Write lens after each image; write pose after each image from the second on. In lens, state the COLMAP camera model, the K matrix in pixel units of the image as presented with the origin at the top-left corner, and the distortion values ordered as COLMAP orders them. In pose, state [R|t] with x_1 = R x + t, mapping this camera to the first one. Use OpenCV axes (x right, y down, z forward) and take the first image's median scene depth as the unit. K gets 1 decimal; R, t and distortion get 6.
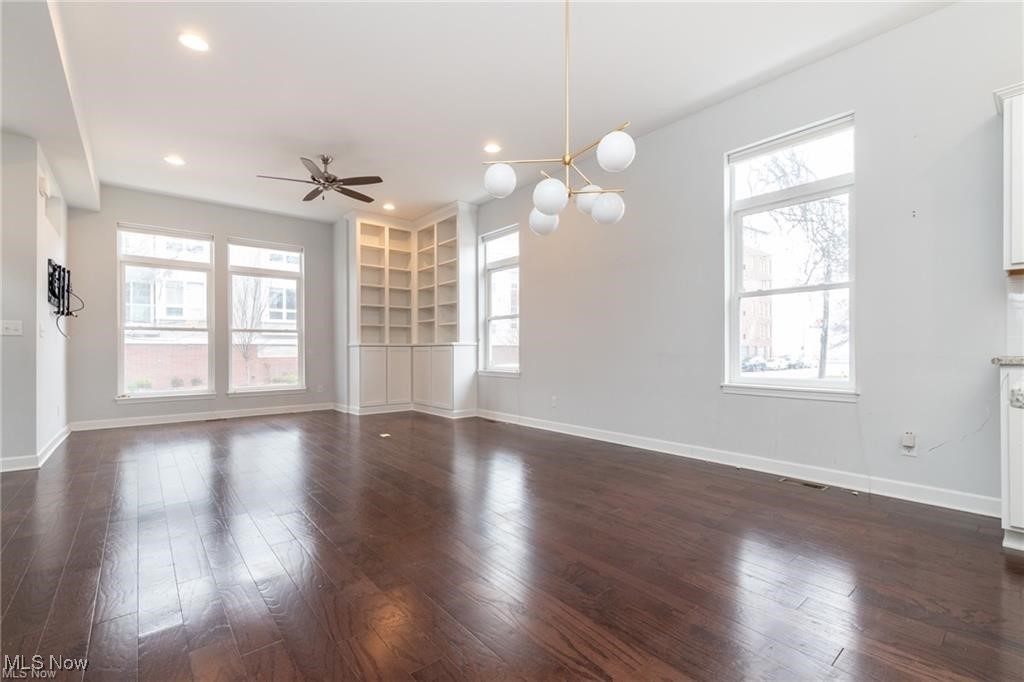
lens RADIAL K [[447.6, 0, 512.0], [0, 447.6, 341.0], [0, 0, 1]] dist [-0.001590, -0.000192]
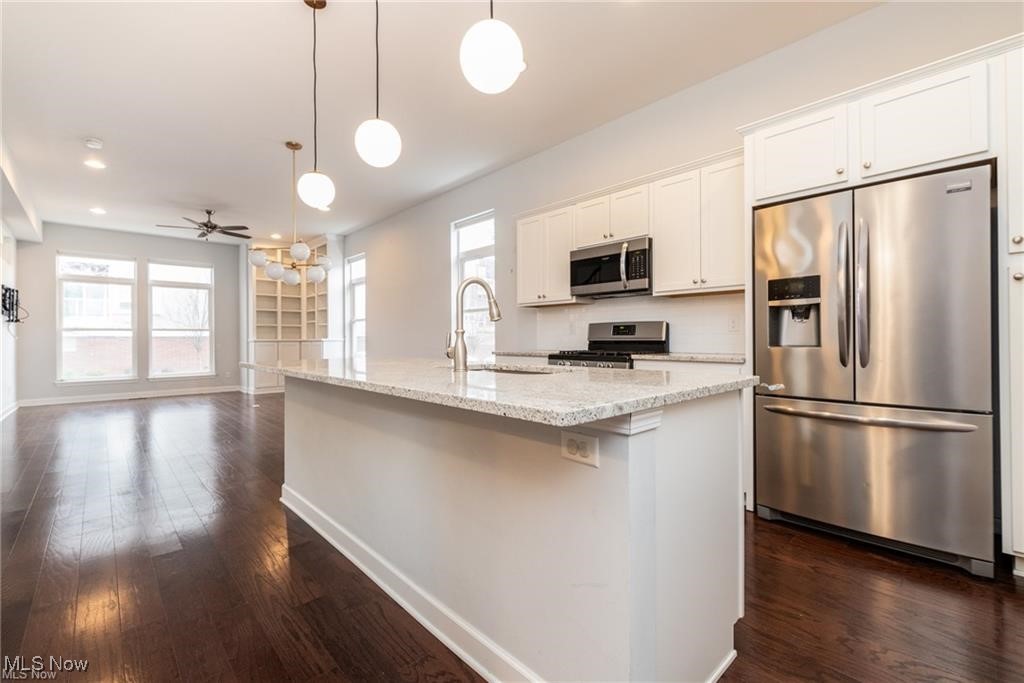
lens RADIAL K [[440.8, 0, 512.4], [0, 440.8, 332.4], [0, 0, 1]] dist [0.000539, -0.000147]
pose [[0.998289, -0.002591, 0.058414, 0.351571], [0.002436, 0.999993, 0.002714, -0.018176], [-0.058421, -0.002567, 0.998289, -0.347166]]
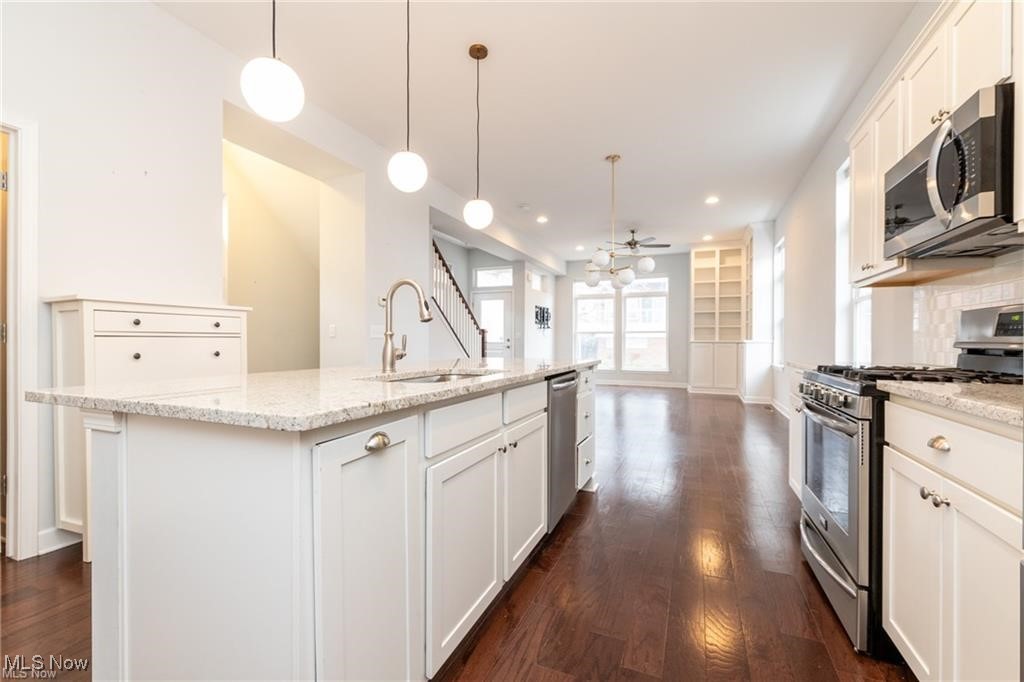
lens RADIAL K [[437.2, 0, 504.9], [0, 437.2, 341.5], [0, 0, 1]] dist [-0.003607, -0.000710]
pose [[0.452089, 0.005569, -0.891955, 0.622772], [0.011641, 0.999859, 0.012142, -0.015519], [0.891897, -0.015872, 0.451960, -0.126077]]
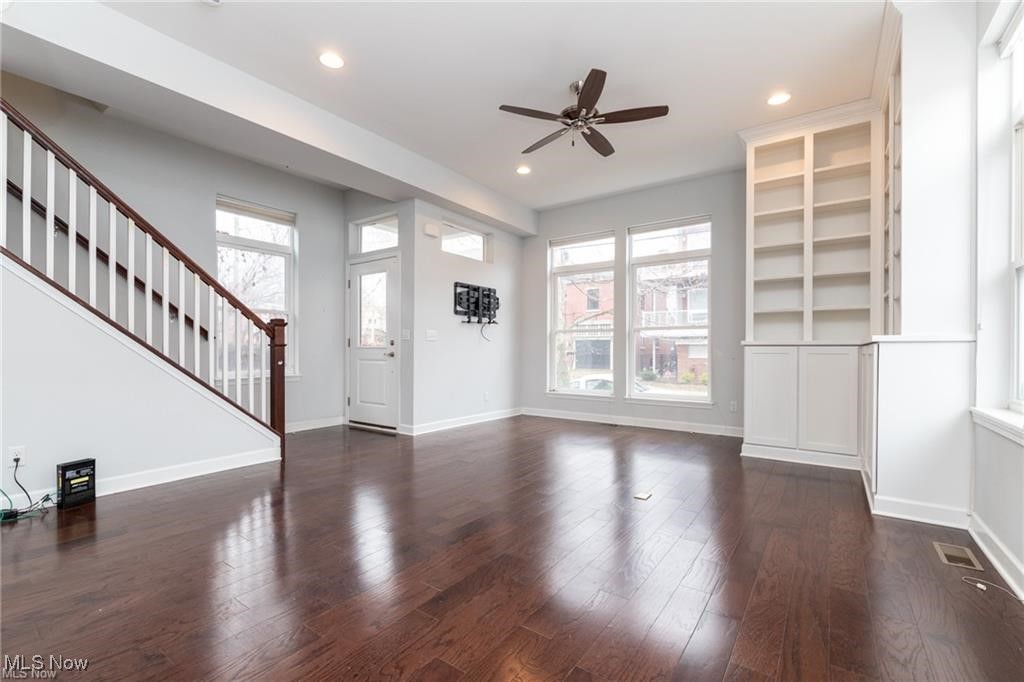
lens RADIAL K [[449.8, 0, 499.4], [0, 449.8, 348.5], [0, 0, 1]] dist [0.000536, 0.000135]
pose [[0.245710, -0.000497, -0.969343, 0.194766], [0.015415, 0.999875, 0.003395, 0.008309], [0.969221, -0.015776, 0.245688, 0.526253]]
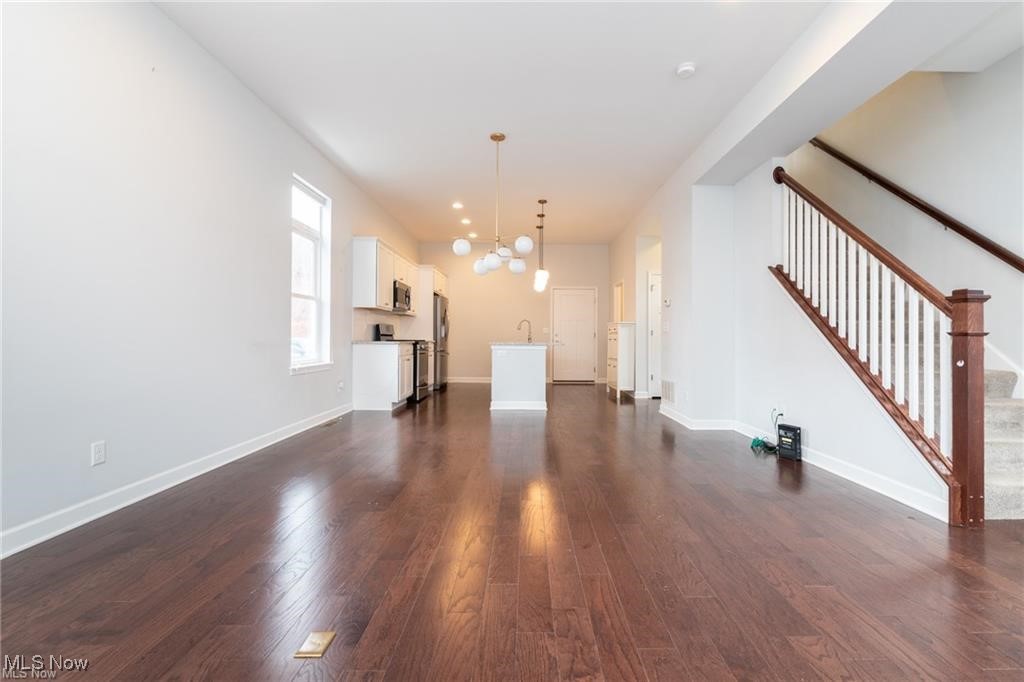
lens RADIAL K [[456.6, 0, 529.2], [0, 456.6, 337.0], [0, 0, 1]] dist [-0.000447, -0.000047]
pose [[-0.780659, -0.000172, 0.624957, -0.432954], [-0.014433, 0.999738, -0.017754, 0.015965], [-0.624790, -0.022879, -0.780457, 0.892657]]
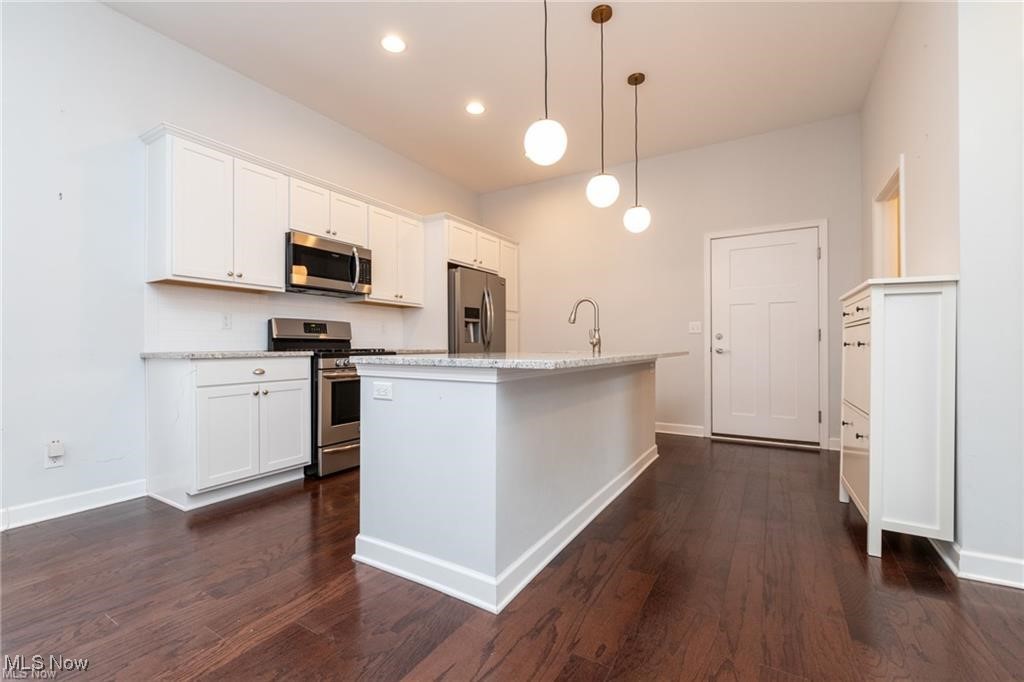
lens RADIAL K [[437.2, 0, 504.9], [0, 437.2, 341.5], [0, 0, 1]] dist [-0.003607, -0.000710]
pose [[-0.324627, 0.011622, 0.945771, -0.090512], [-0.012925, 0.999777, -0.016722, 0.004893], [-0.945754, -0.017653, -0.324404, 0.187216]]
